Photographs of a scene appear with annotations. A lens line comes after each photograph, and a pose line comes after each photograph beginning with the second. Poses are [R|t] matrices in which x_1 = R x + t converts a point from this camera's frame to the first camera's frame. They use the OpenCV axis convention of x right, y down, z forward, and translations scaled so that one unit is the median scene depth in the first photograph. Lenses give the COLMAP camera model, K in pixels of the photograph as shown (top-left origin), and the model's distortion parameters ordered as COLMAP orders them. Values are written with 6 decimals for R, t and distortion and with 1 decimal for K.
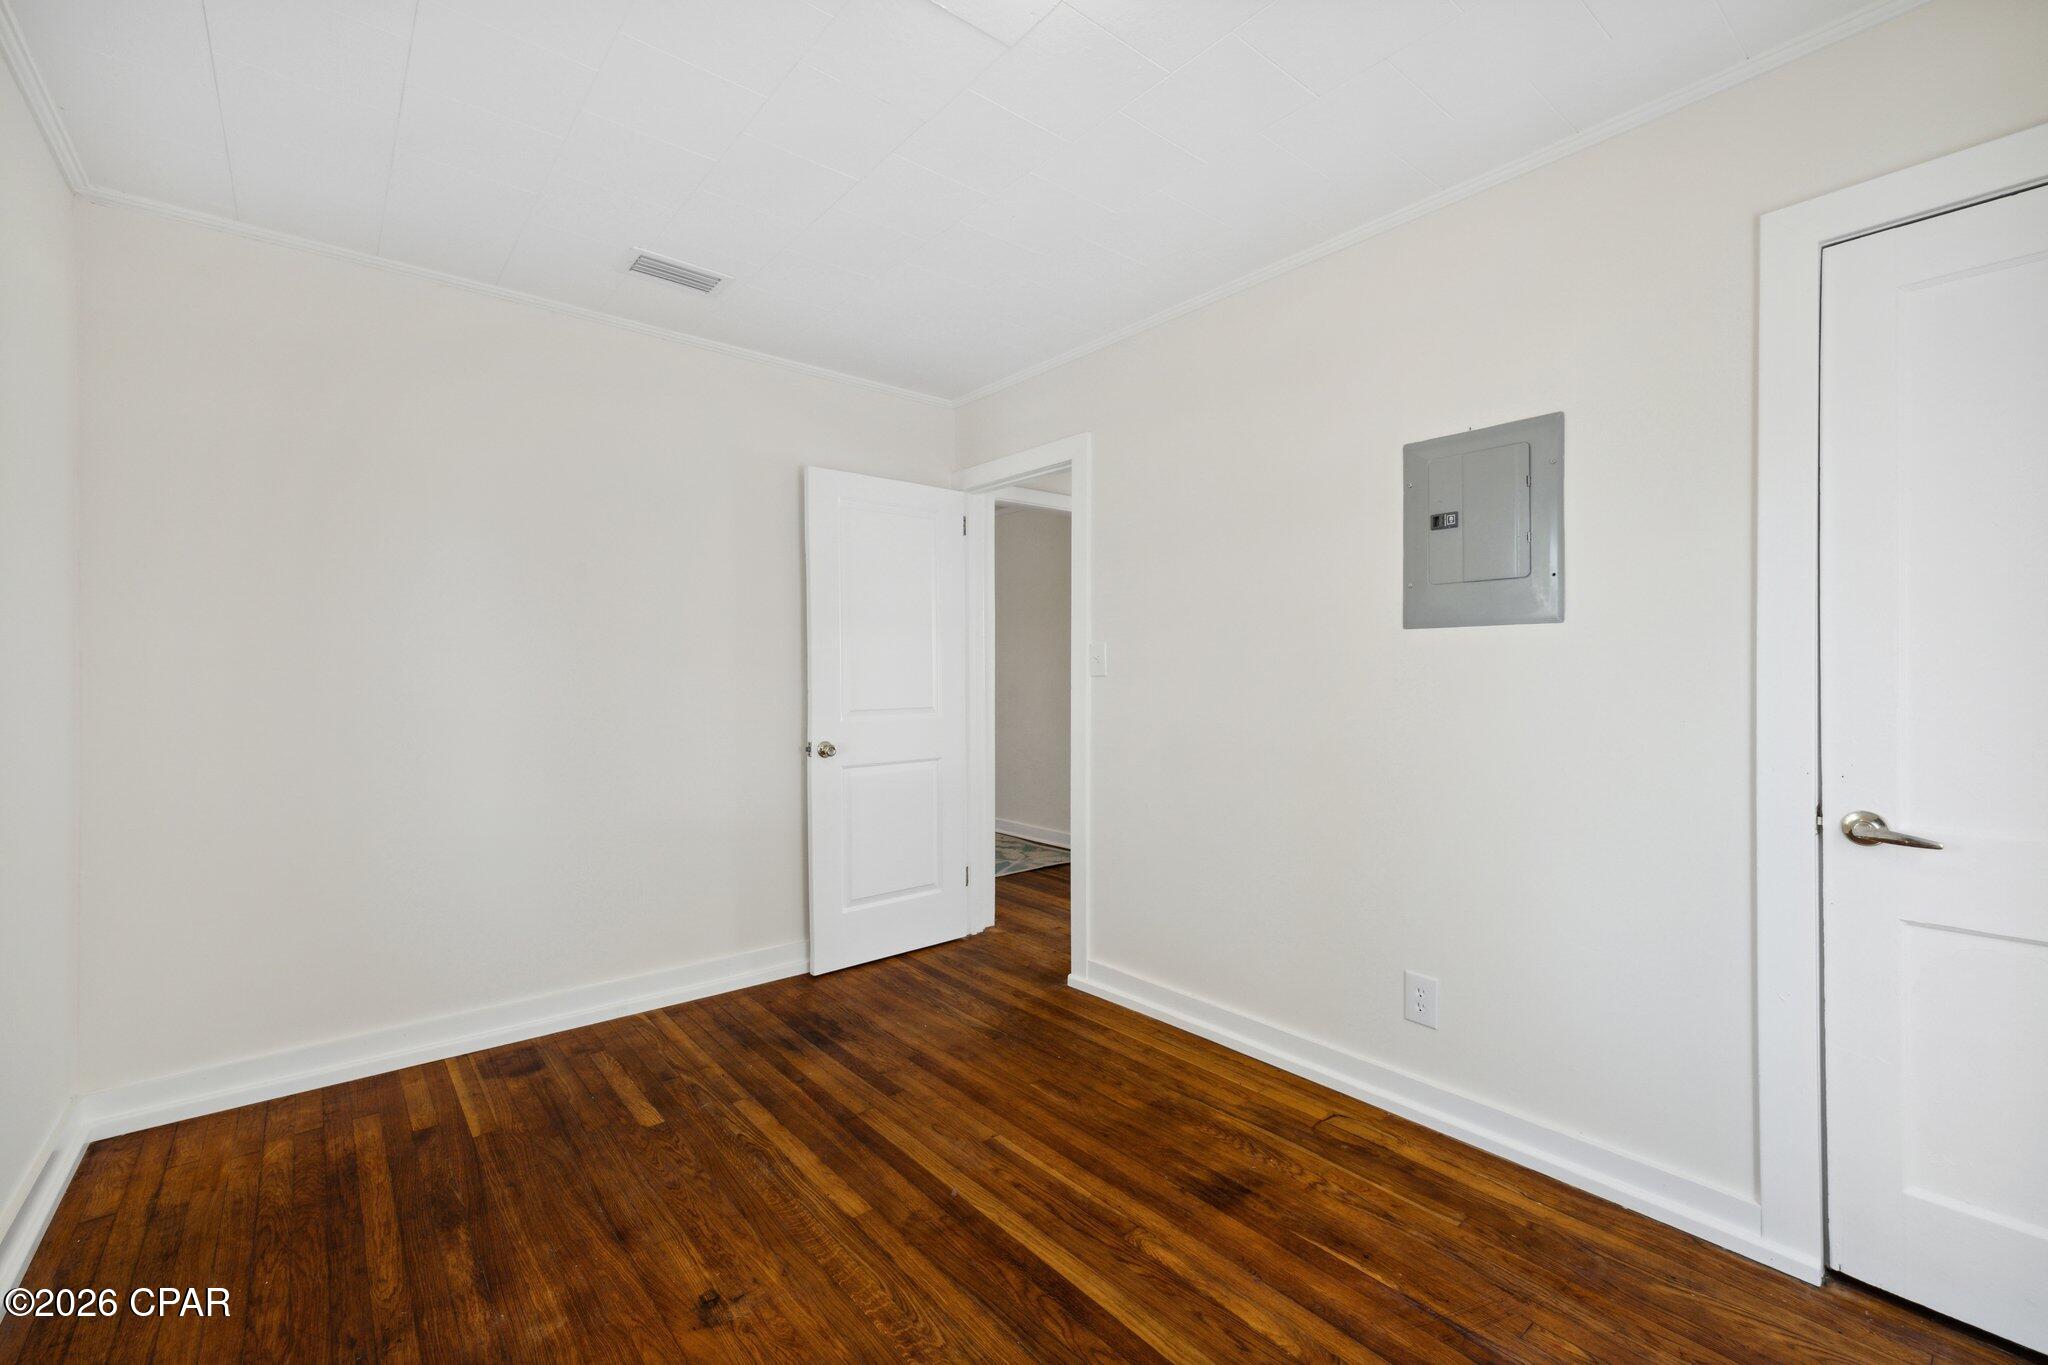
lens RADIAL K [[872.2, 0, 1022.4], [0, 872.2, 677.7], [0, 0, 1]] dist [0.000967, 0.000123]
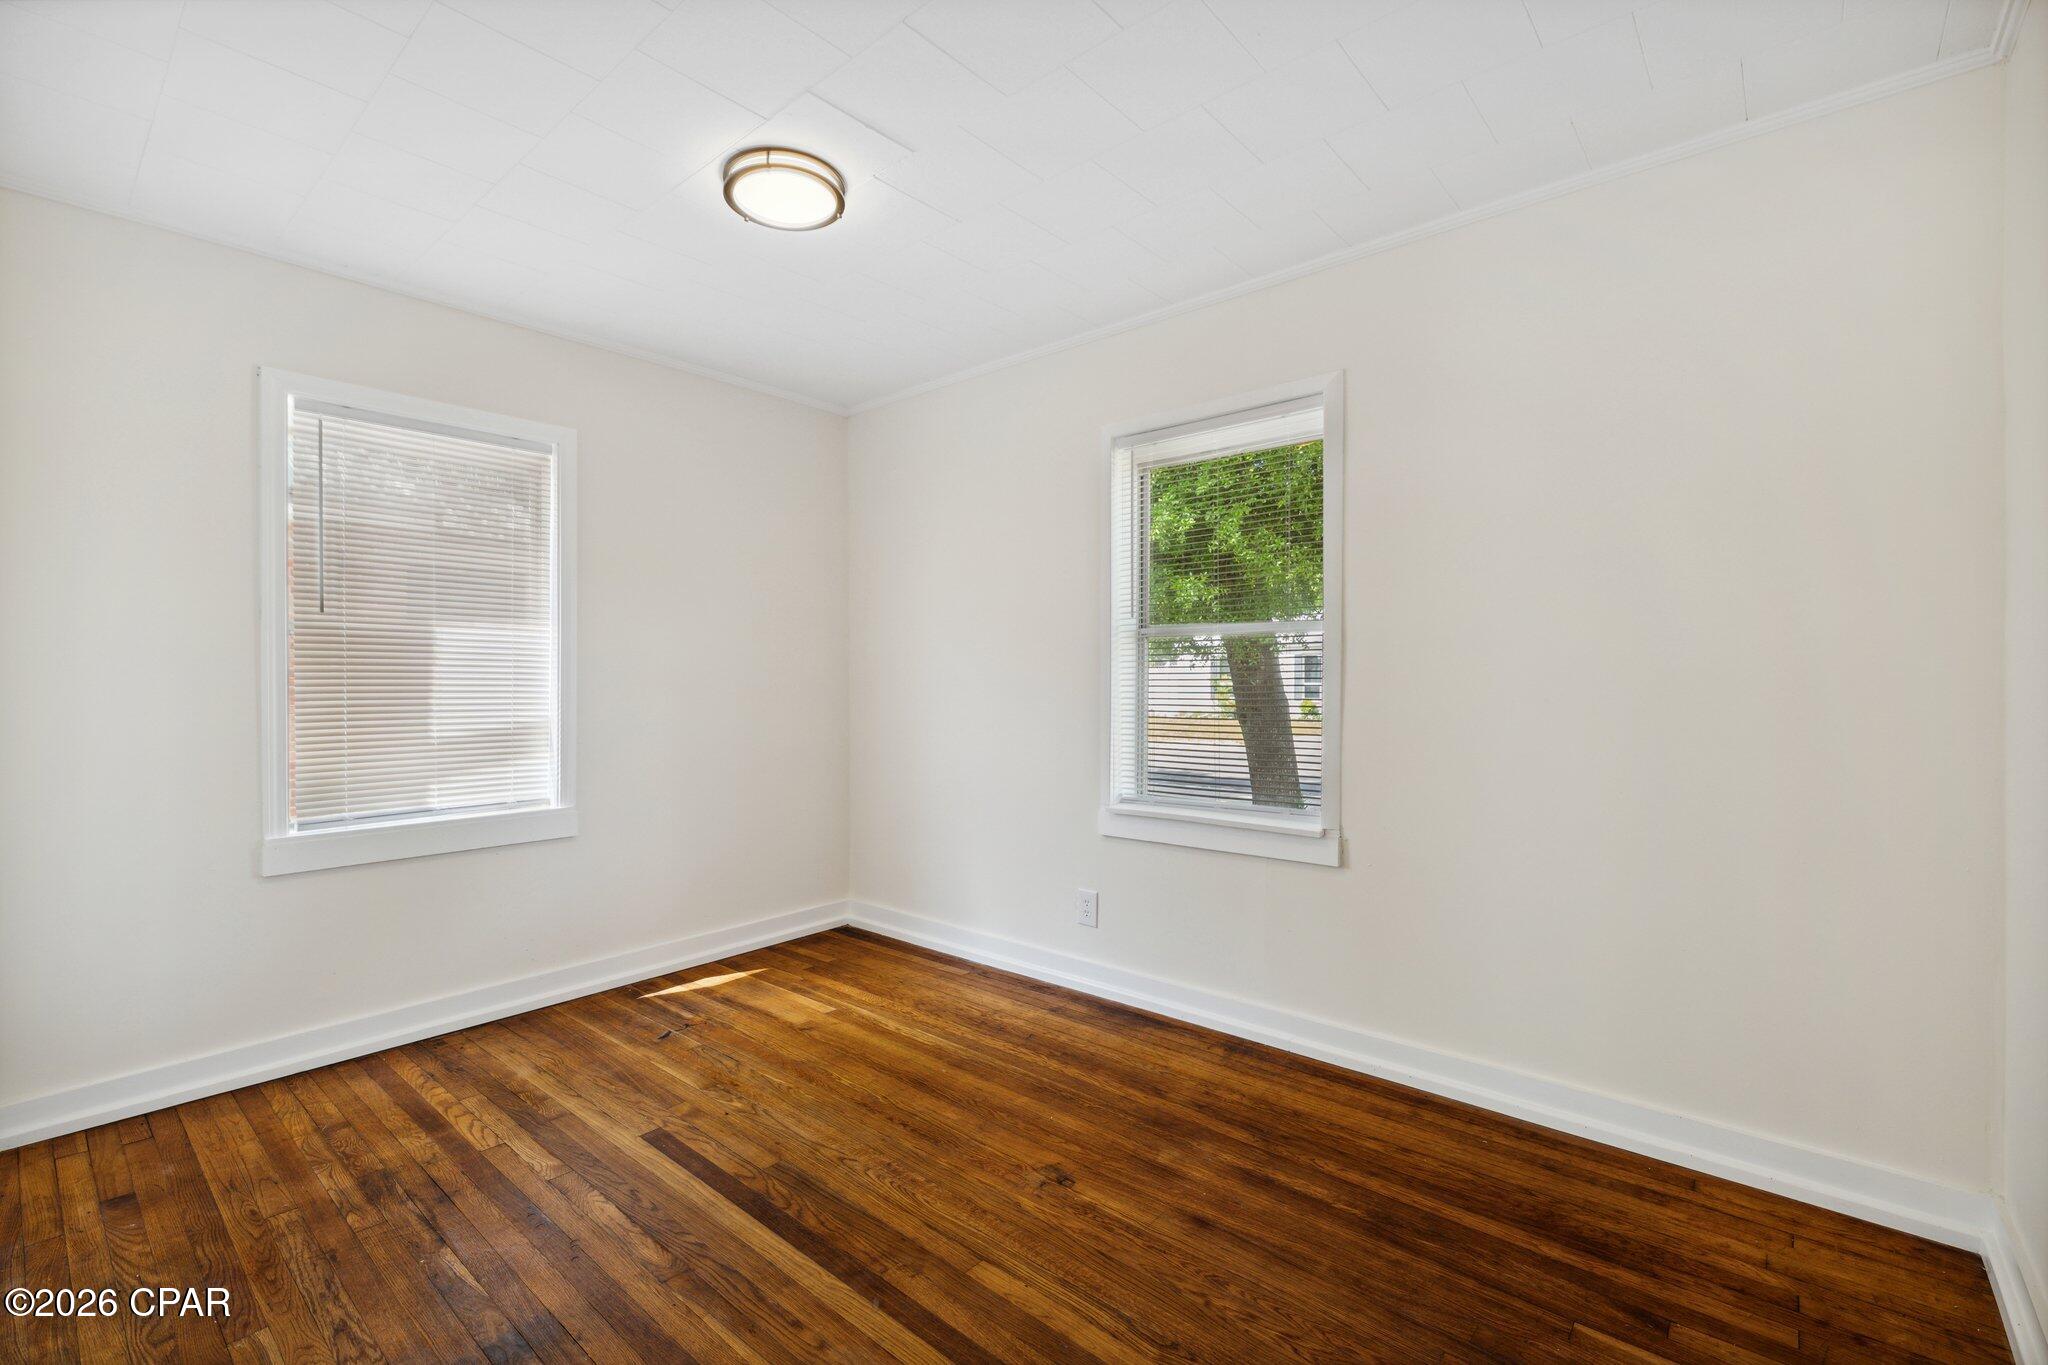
lens RADIAL K [[872.2, 0, 1017.5], [0, 872.2, 682.4], [0, 0, 1]] dist [0.000967, 0.000123]
pose [[-0.985737, 0.005976, -0.168189, -0.081291], [0.004028, 0.999921, 0.011921, -0.004110], [0.168247, 0.011073, -0.985683, 1.975429]]
